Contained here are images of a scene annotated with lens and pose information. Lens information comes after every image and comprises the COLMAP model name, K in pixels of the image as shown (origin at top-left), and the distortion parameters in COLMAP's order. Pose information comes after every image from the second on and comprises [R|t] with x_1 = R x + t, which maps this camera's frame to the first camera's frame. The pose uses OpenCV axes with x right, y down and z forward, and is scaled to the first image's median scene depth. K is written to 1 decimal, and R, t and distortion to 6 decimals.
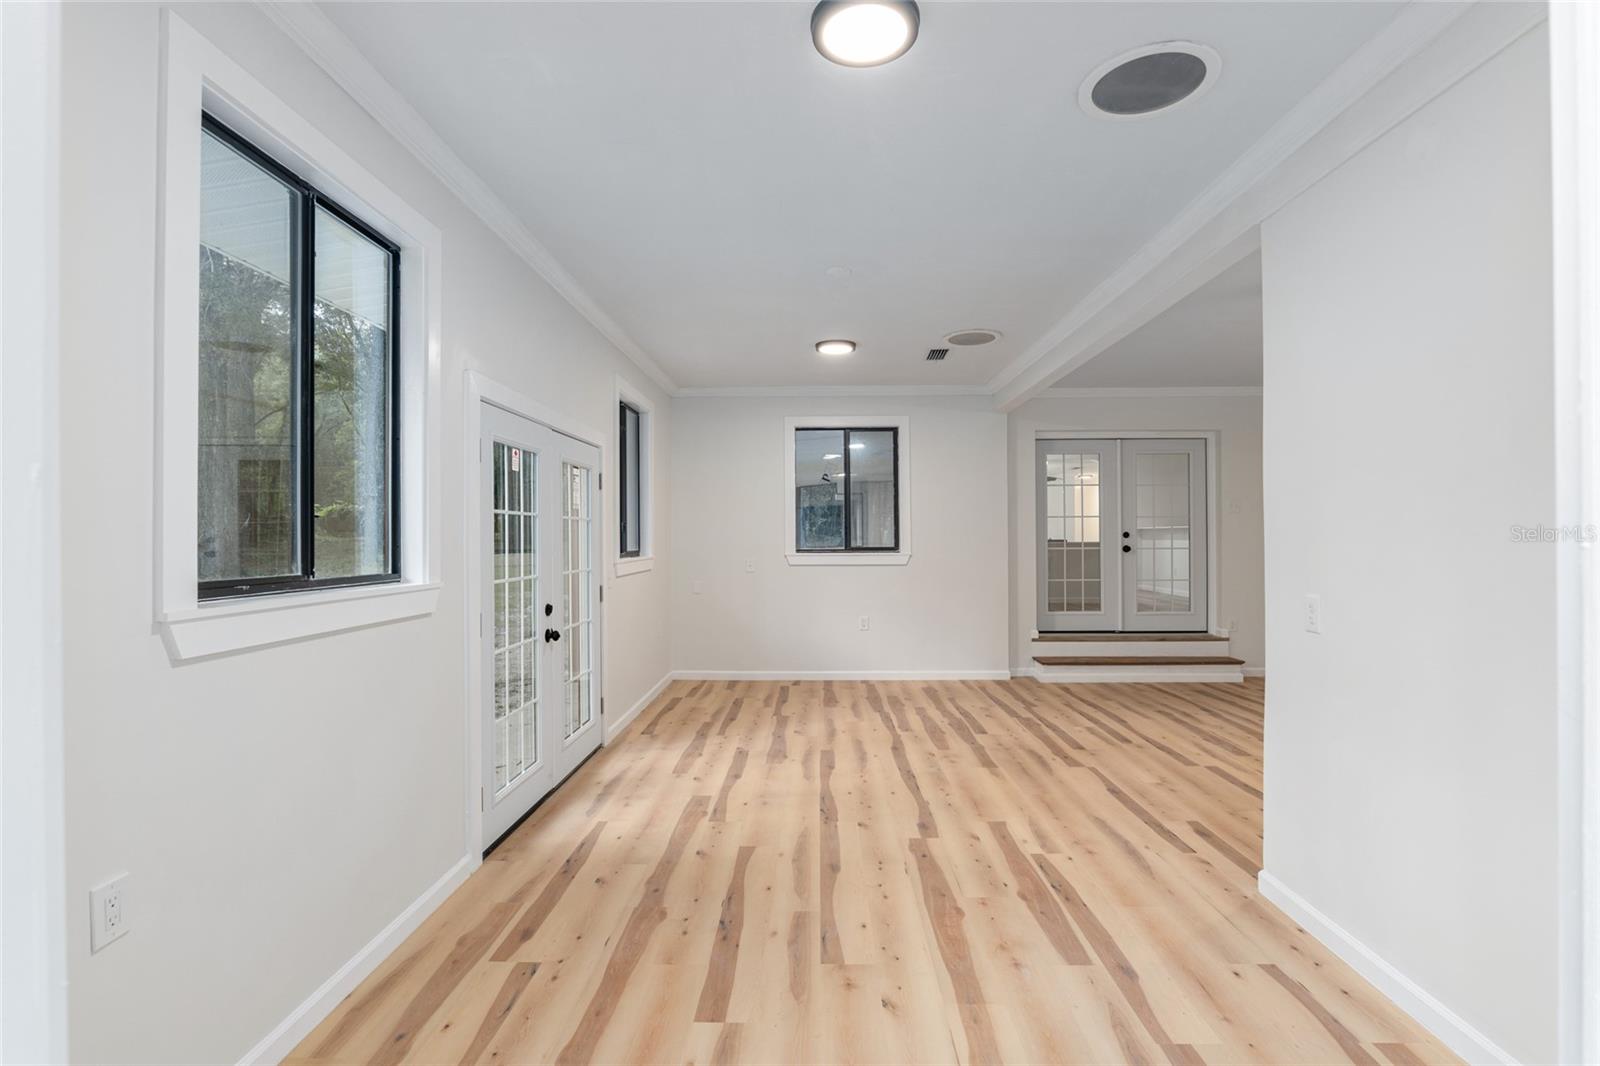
lens RADIAL K [[749.1, 0, 798.2], [0, 749.1, 535.5], [0, 0, 1]] dist [-0.020427, 0.004839]
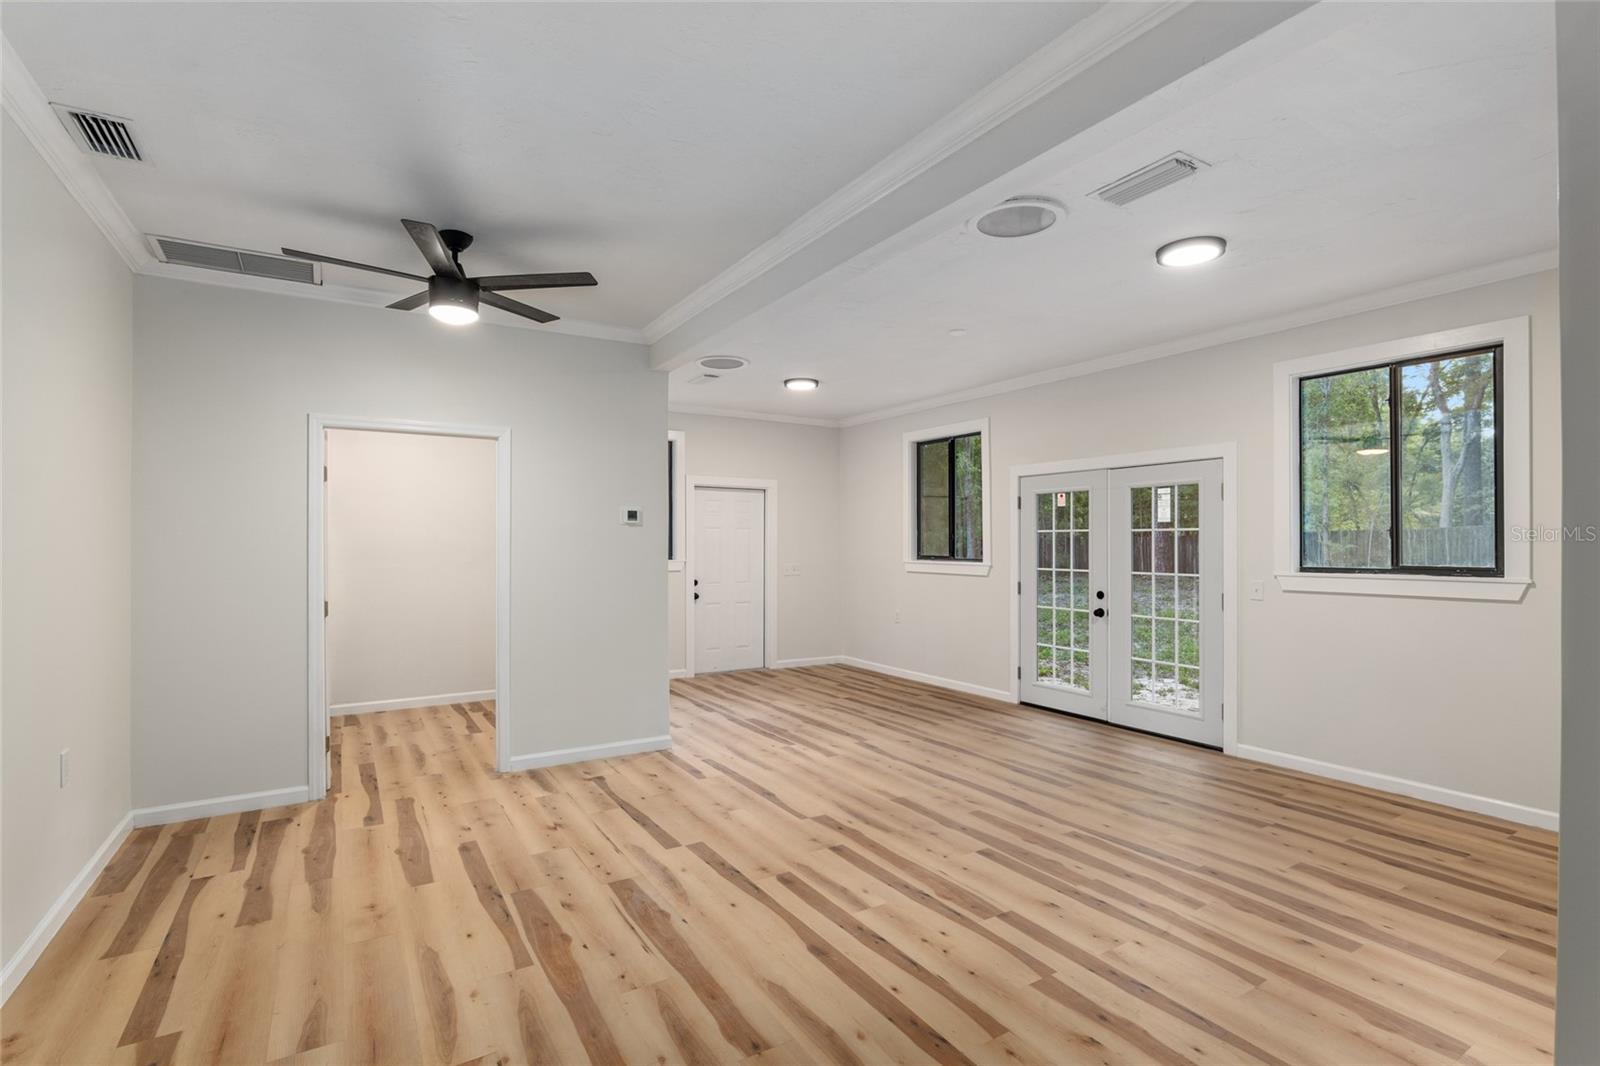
lens RADIAL K [[749.1, 0, 789.3], [0, 749.1, 542.7], [0, 0, 1]] dist [-0.020427, 0.004839]
pose [[-0.843105, 0.004374, -0.537731, 1.004535], [0.006565, 0.999976, -0.002160, -0.002985], [0.537709, -0.005351, -0.843114, 1.988872]]
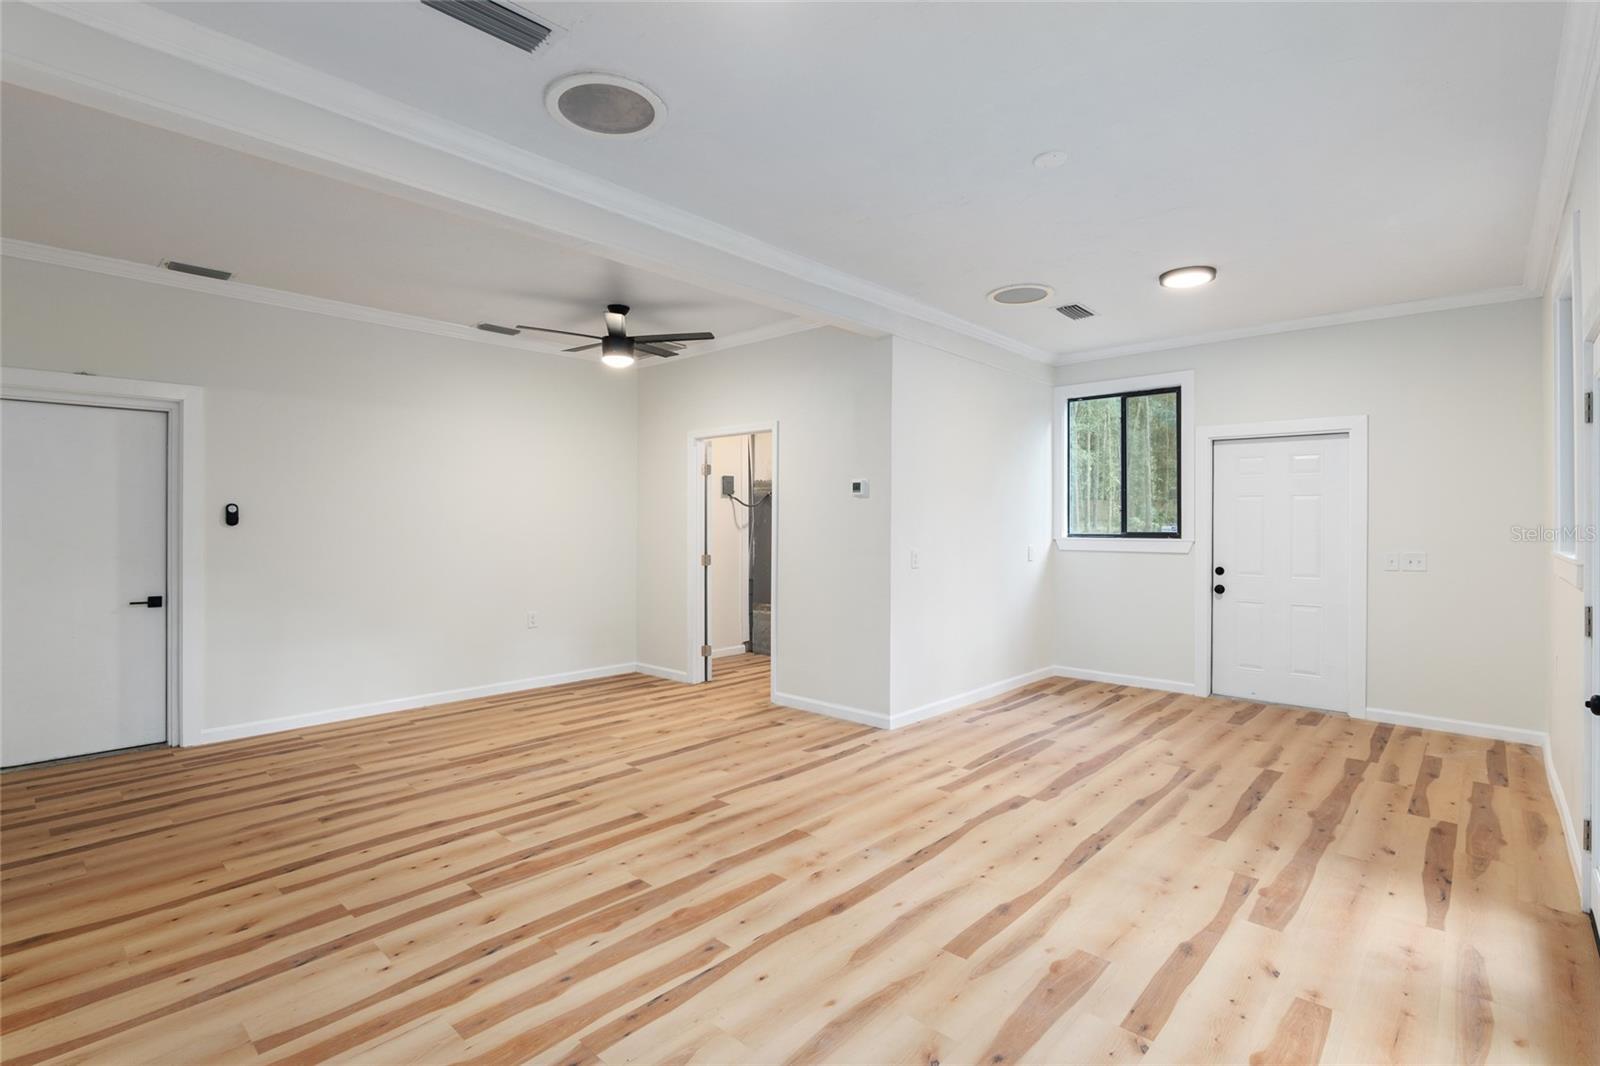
lens RADIAL K [[749.1, 0, 796.4], [0, 749.1, 515.9], [0, 0, 1]] dist [-0.020427, 0.004839]
pose [[-0.749240, 0.009352, 0.662232, -0.260990], [-0.001275, 0.999878, -0.015563, 0.014804], [-0.662297, -0.012505, -0.749137, 1.814322]]
